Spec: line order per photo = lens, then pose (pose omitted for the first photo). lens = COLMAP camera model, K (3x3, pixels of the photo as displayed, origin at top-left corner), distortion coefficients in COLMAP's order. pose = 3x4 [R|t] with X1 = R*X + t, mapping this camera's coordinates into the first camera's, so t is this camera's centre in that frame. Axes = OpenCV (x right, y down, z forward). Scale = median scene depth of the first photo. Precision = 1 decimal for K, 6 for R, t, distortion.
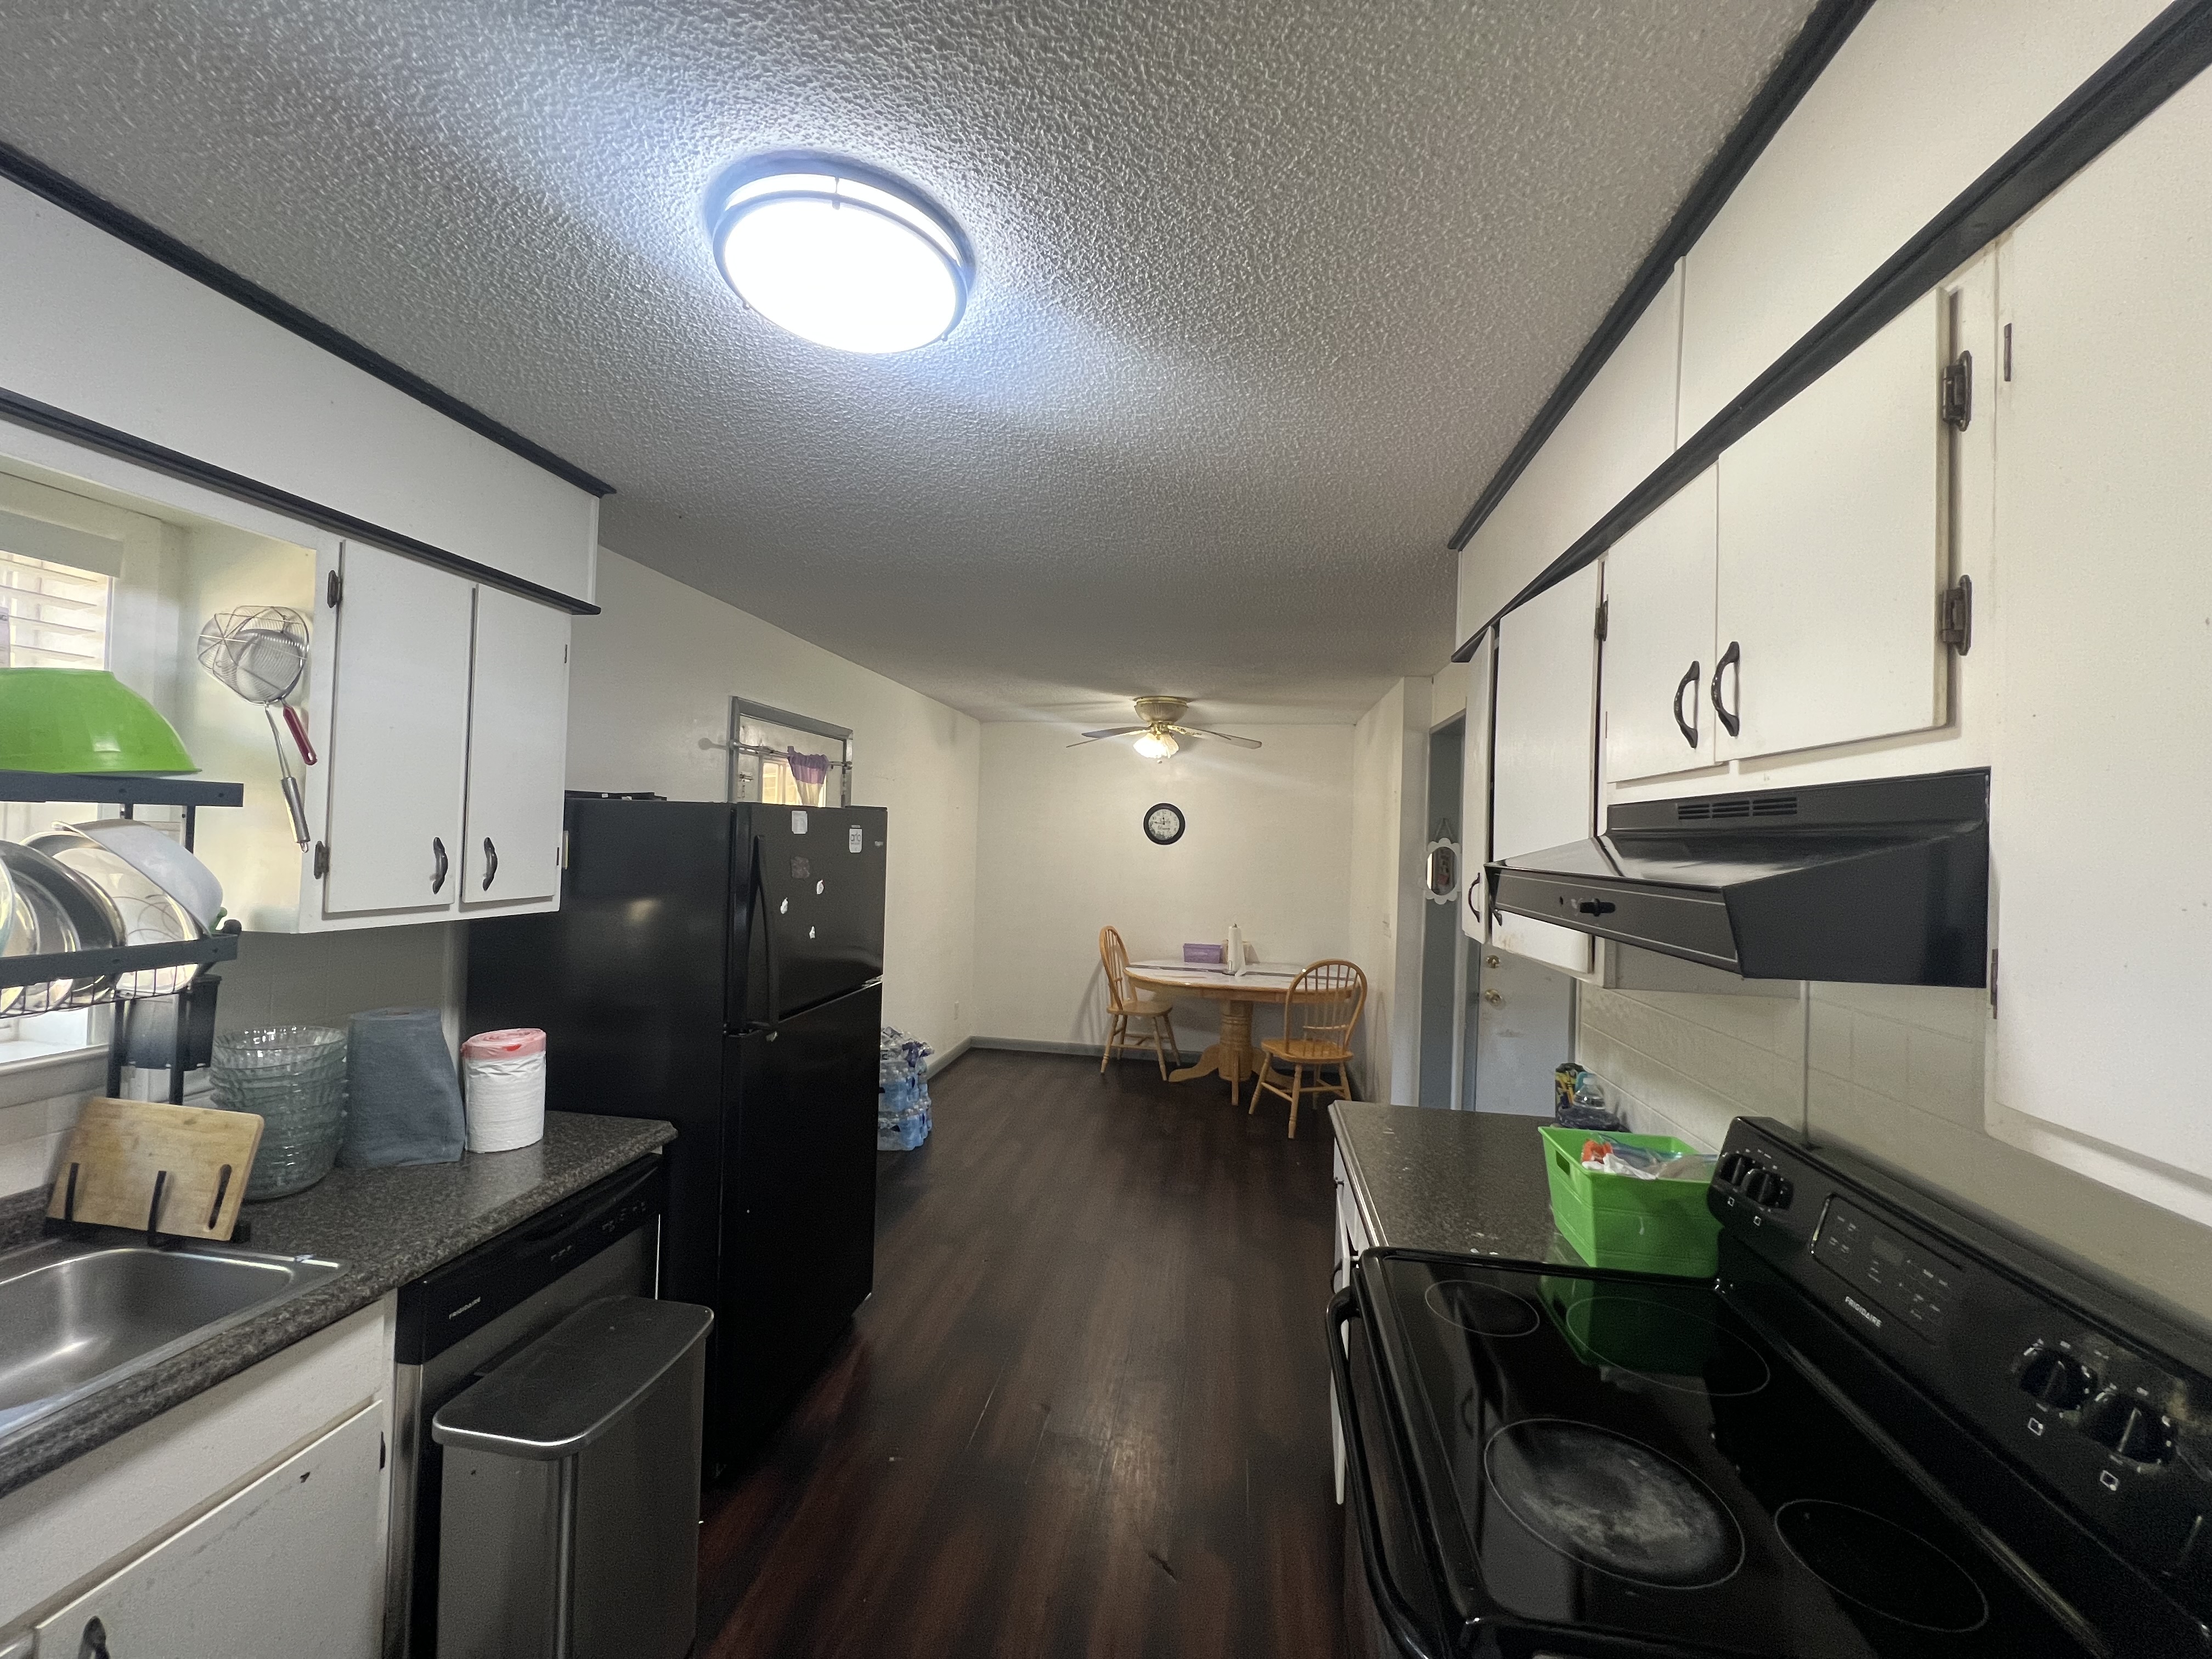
lens RADIAL K [[883.6, 0, 1106.6], [0, 883.6, 826.5], [0, 0, 1]] dist [-0.000366, -0.000019]
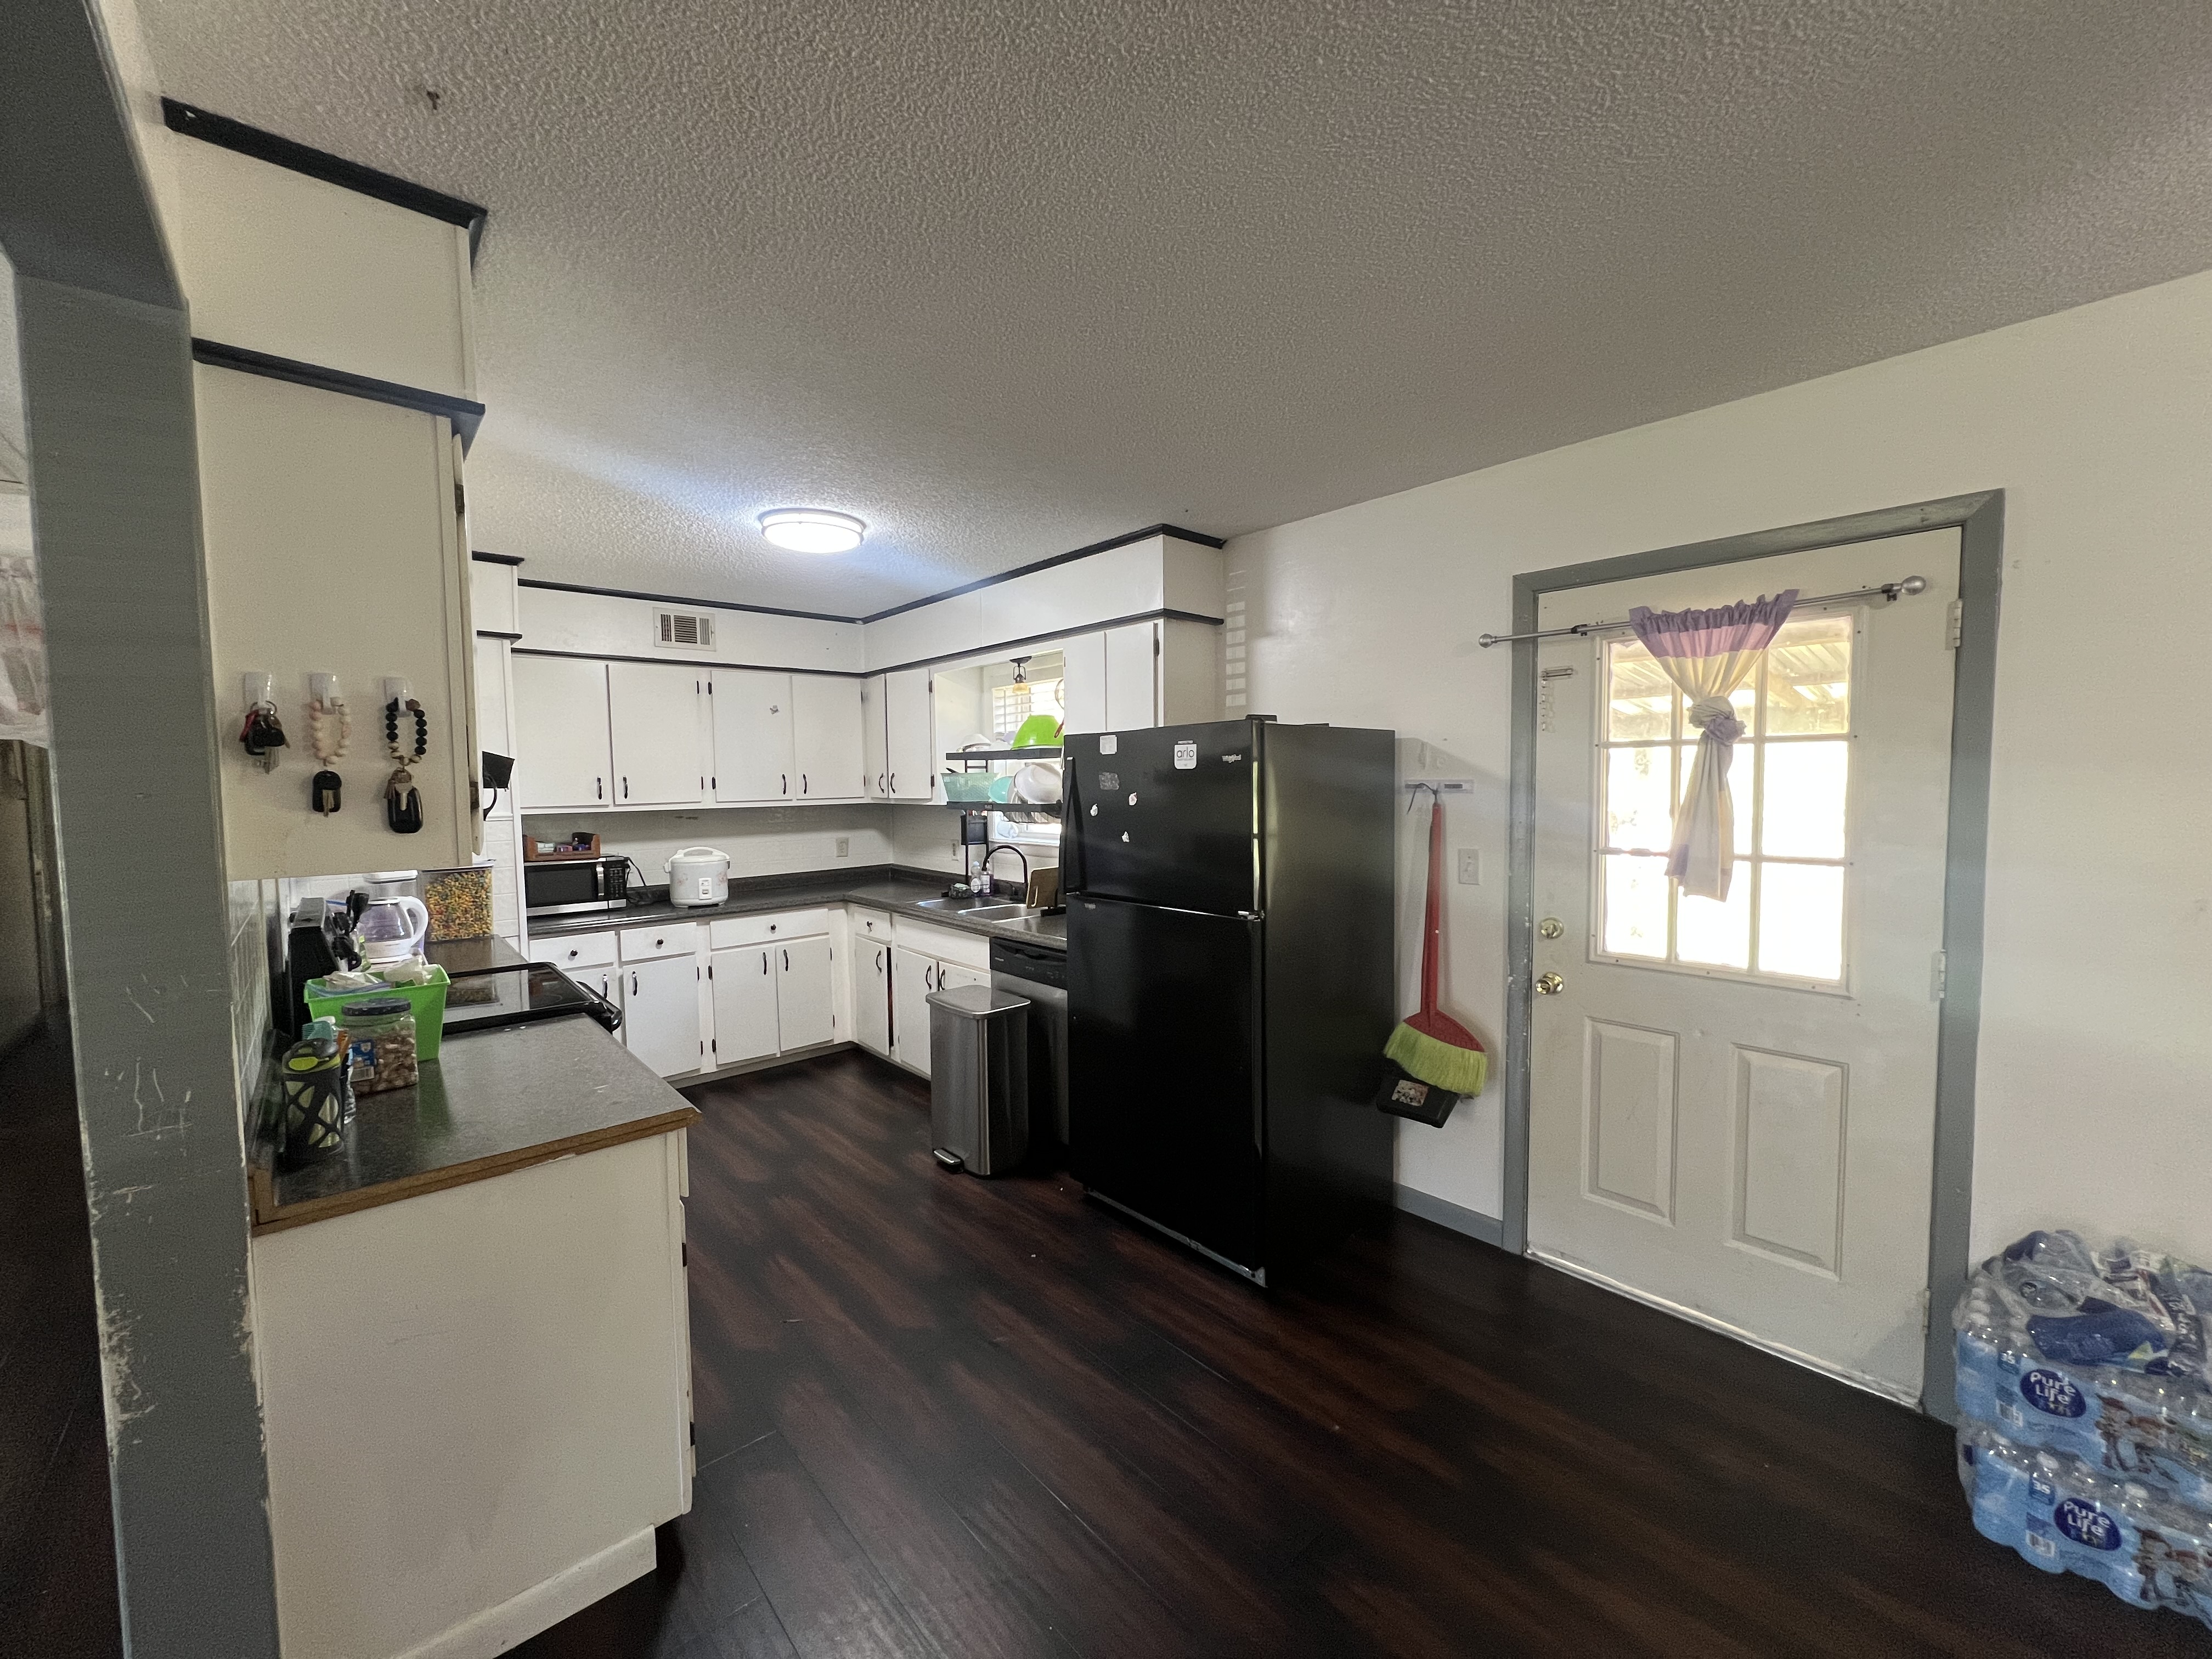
lens RADIAL K [[883.6, 0, 1104.7], [0, 883.6, 826.5], [0, 0, 1]] dist [-0.000366, -0.000019]
pose [[-0.631762, 0.021194, -0.774873, 0.586759], [0.004273, 0.999706, 0.023859, 0.076799], [0.775151, 0.011762, -0.631667, 1.705743]]
